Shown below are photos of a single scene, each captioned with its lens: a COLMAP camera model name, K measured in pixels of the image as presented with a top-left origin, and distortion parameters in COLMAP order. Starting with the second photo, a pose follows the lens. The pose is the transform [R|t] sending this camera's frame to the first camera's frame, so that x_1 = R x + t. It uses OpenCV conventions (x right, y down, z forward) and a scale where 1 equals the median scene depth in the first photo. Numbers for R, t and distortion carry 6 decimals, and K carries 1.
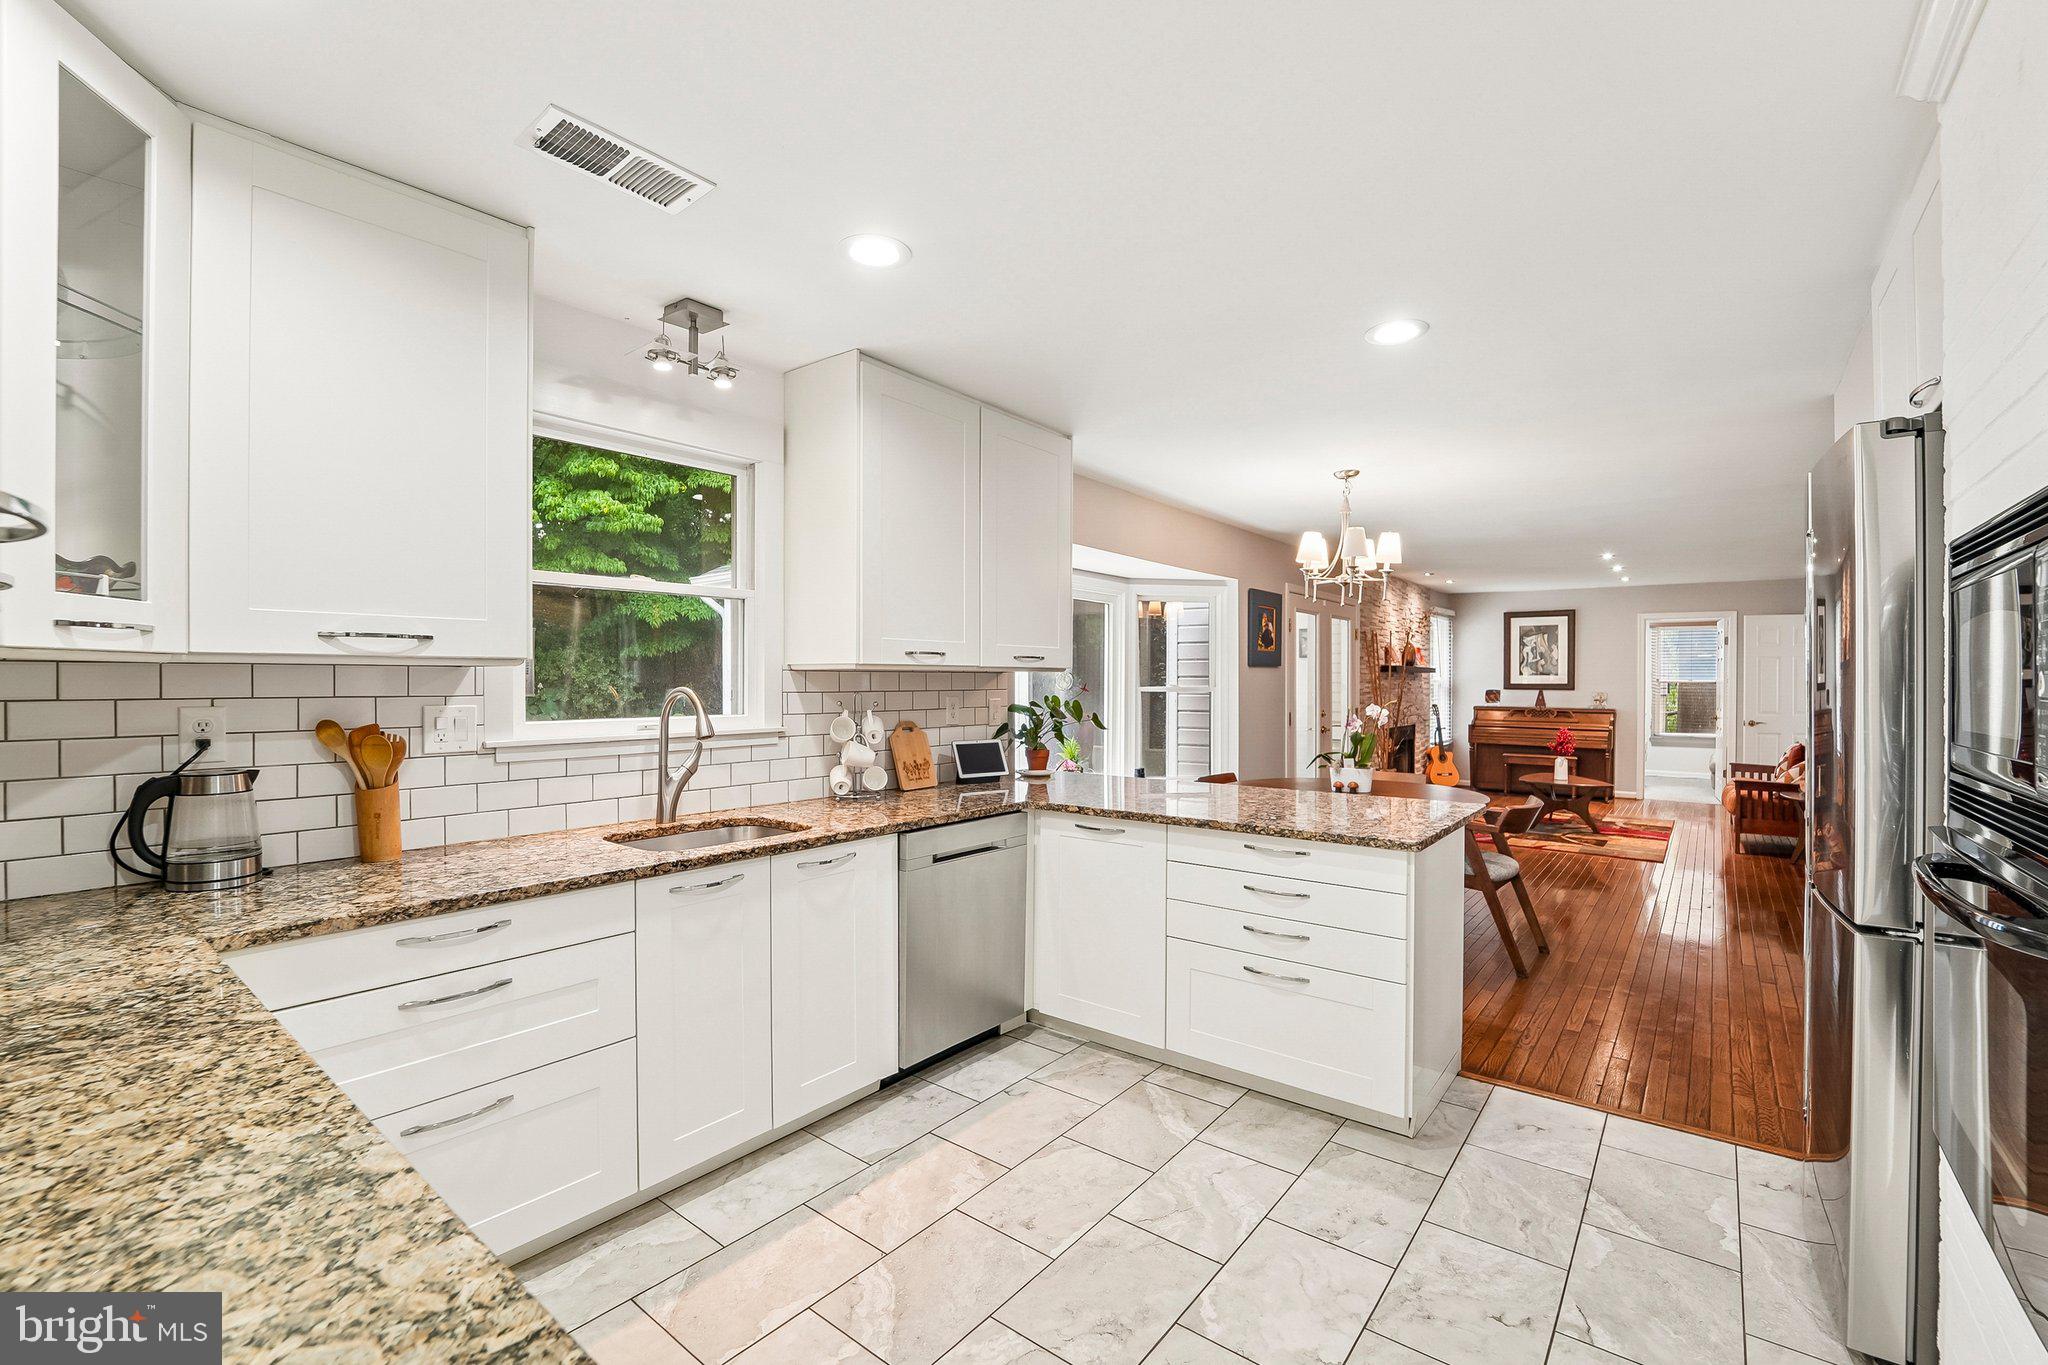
lens RADIAL K [[847.0, 0, 1027.4], [0, 847.0, 700.1], [0, 0, 1]] dist [-0.021745, 0.001231]
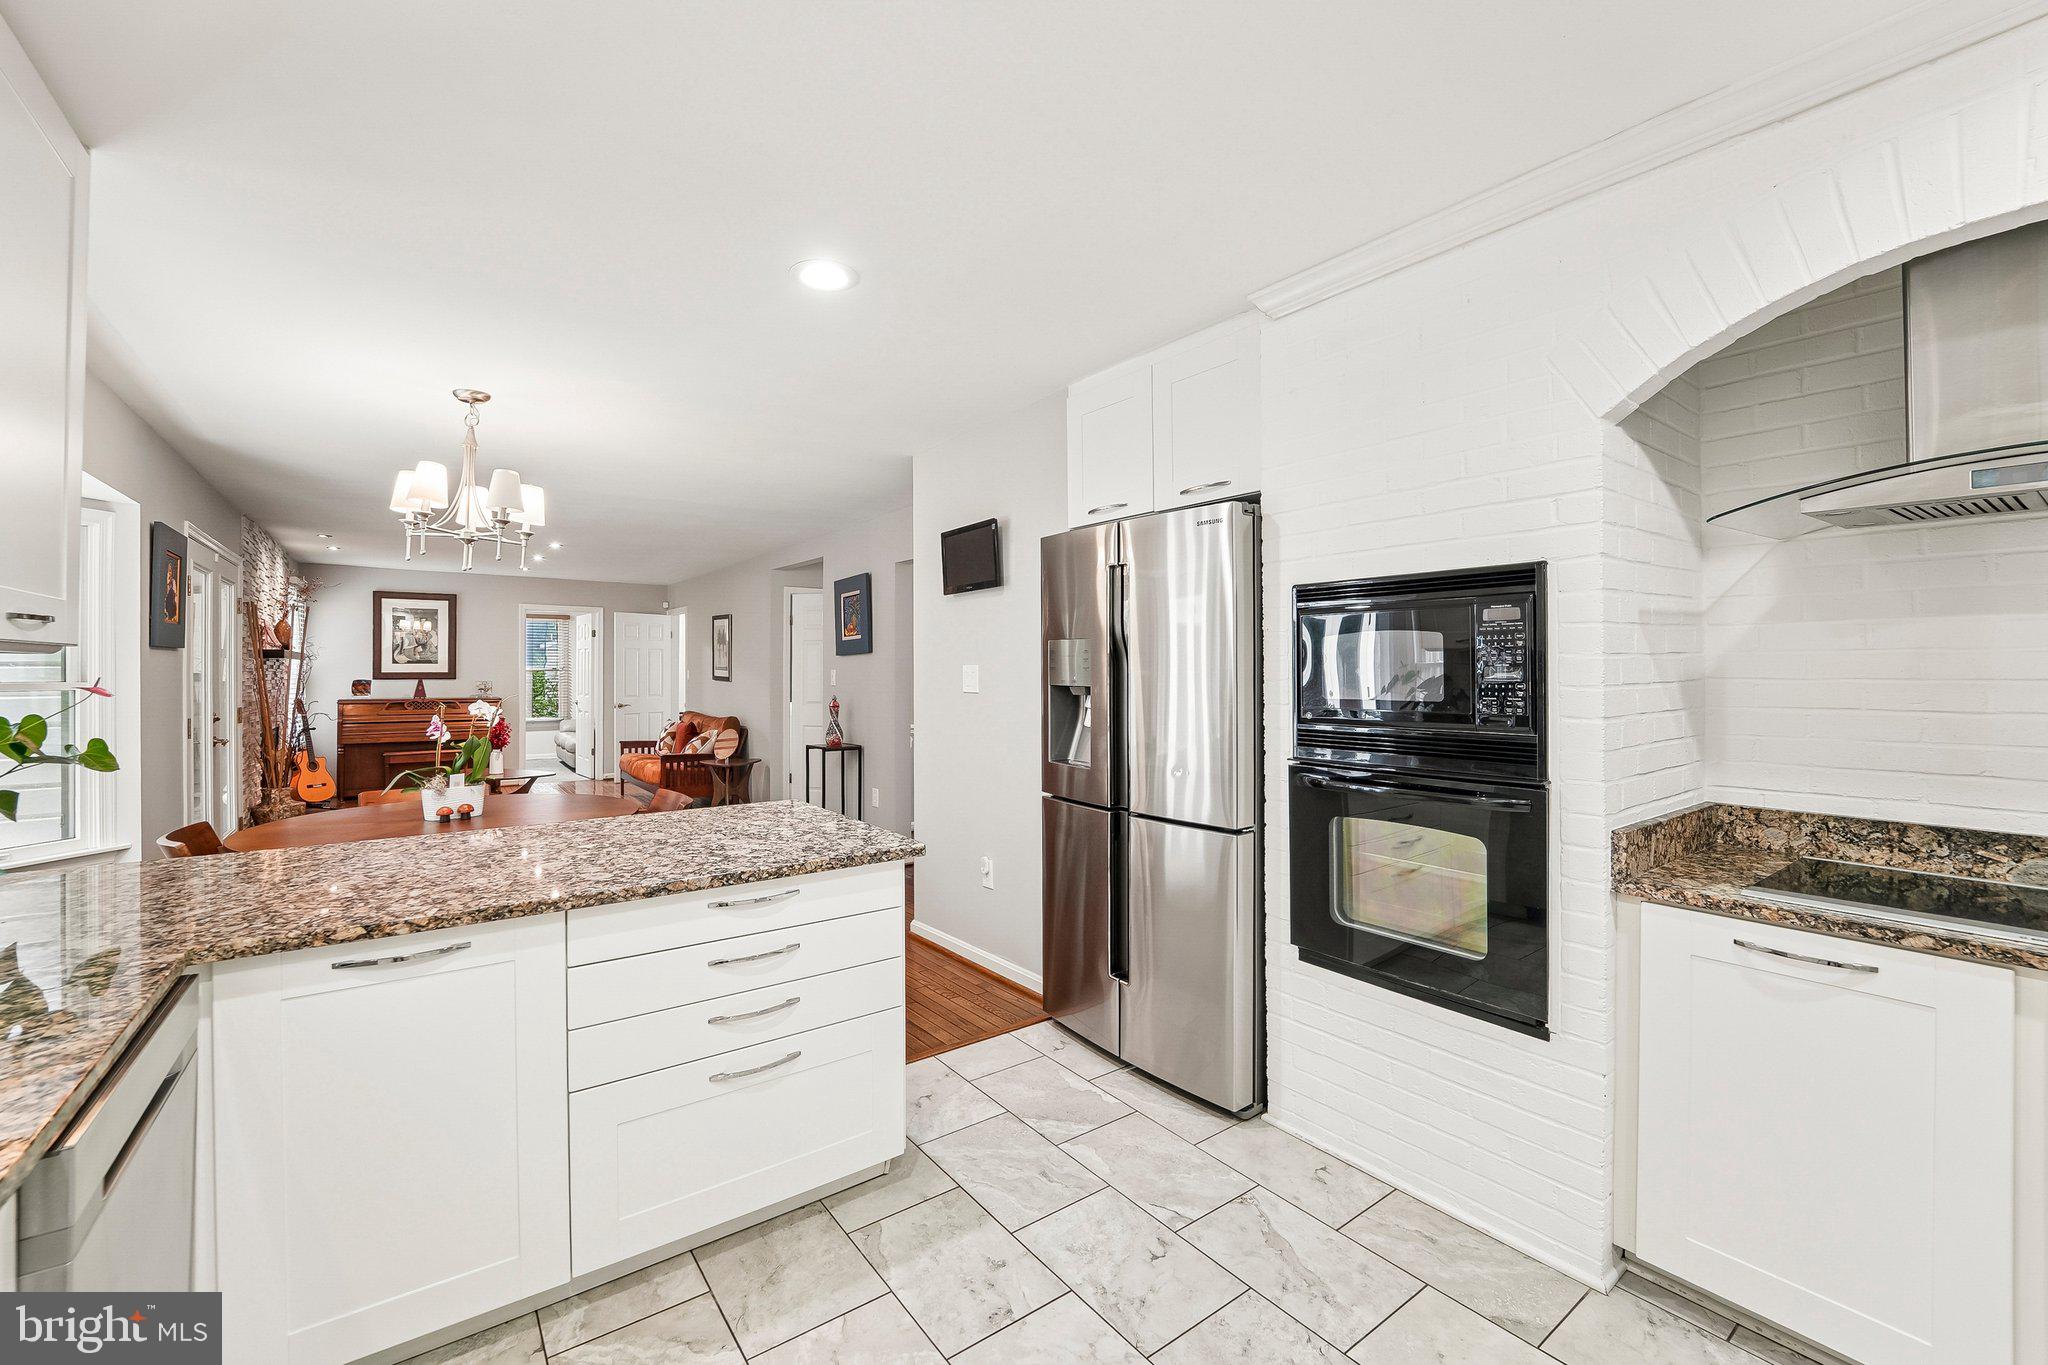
lens RADIAL K [[847.0, 0, 1009.4], [0, 847.0, 667.6], [0, 0, 1]] dist [-0.021745, 0.001231]
pose [[0.270048, -0.000153, 0.962847, -0.094738], [0.023643, 0.999700, -0.006472, -0.004010], [-0.962557, 0.024512, 0.269970, 0.152732]]
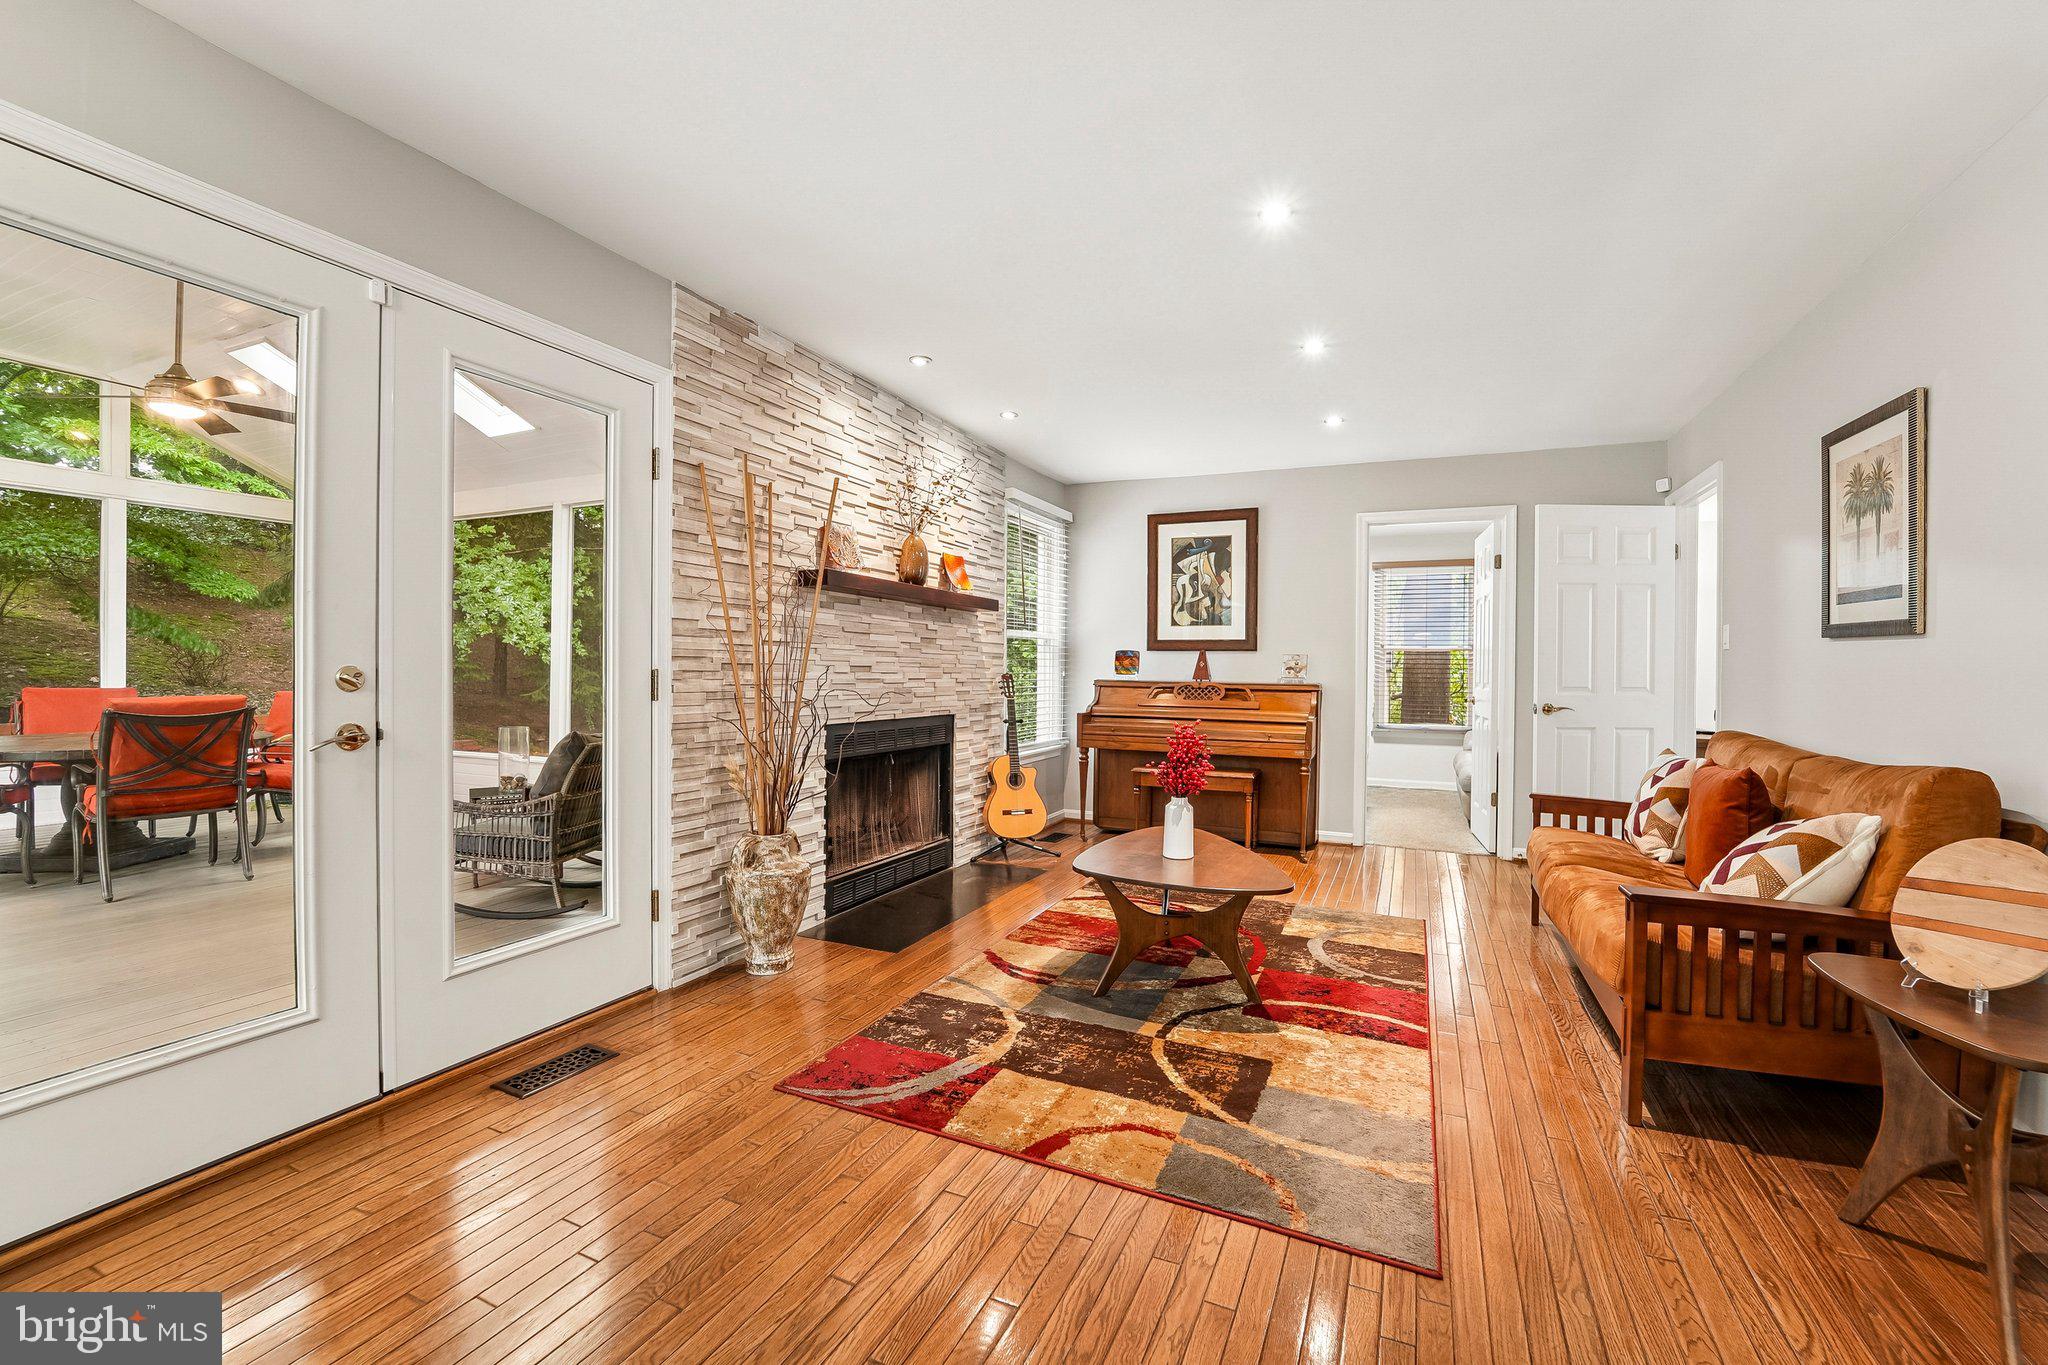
lens RADIAL K [[847.0, 0, 1043.4], [0, 847.0, 676.1], [0, 0, 1]] dist [-0.021745, 0.001231]
pose [[0.963357, 0.006342, 0.268148, 0.383427], [-0.002822, 0.999905, -0.013511, 0.013552], [-0.268209, 0.012259, 0.963283, 0.521547]]
